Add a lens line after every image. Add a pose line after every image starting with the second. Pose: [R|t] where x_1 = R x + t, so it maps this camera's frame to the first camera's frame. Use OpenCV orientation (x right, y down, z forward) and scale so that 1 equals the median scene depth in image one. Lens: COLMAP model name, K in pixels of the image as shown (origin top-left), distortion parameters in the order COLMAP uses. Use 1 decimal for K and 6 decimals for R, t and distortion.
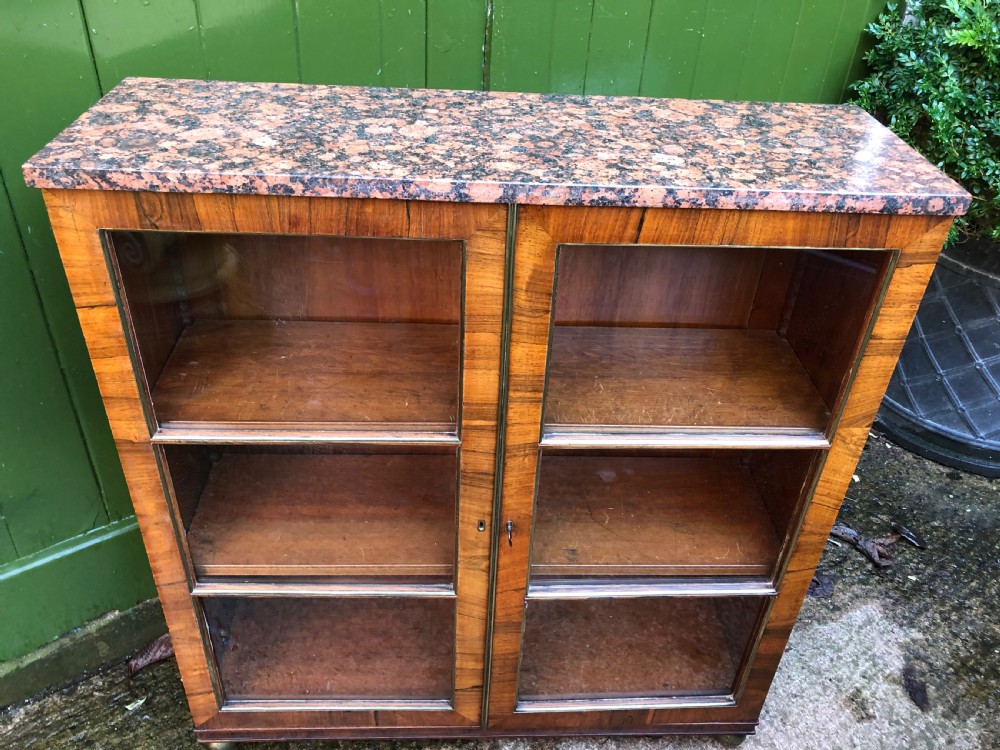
lens RADIAL K [[840.3, 0, 502.4], [0, 840.3, 375.3], [0, 0, 1]] dist [-0.000212, 0.037323]
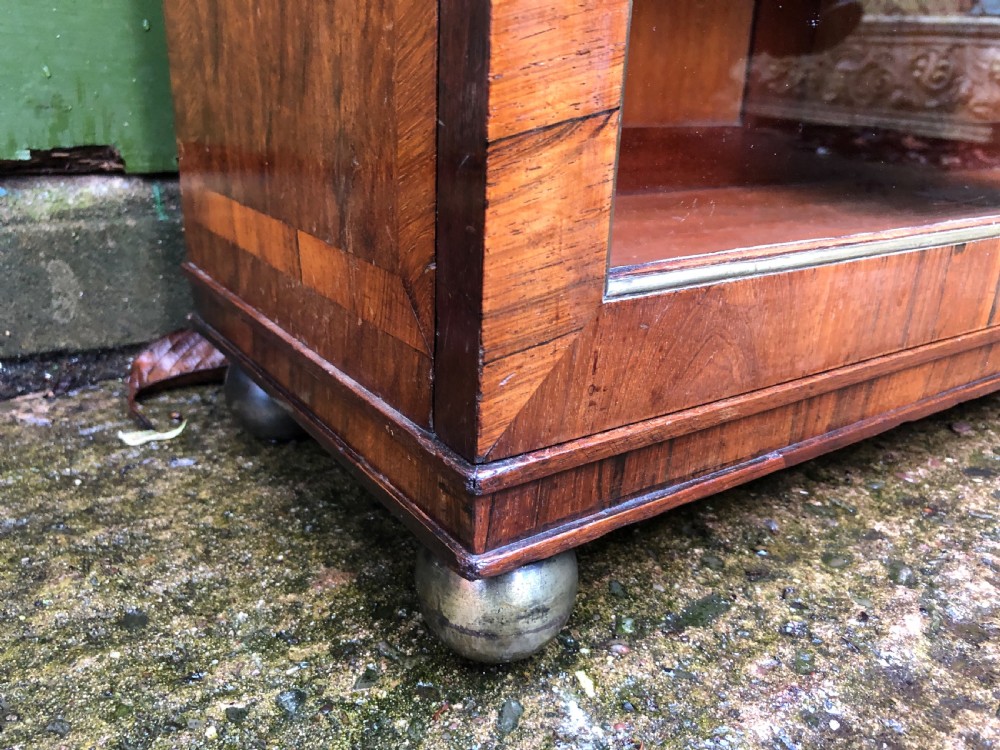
lens RADIAL K [[854.7, 0, 500.7], [0, 854.7, 375.6], [0, 0, 1]] dist [-0.002120, 0.002118]
pose [[0.842045, -0.202375, 0.500004, -0.580143], [0.314175, 0.937497, -0.149647, 0.558162], [-0.438468, 0.283098, 0.852996, 1.089652]]
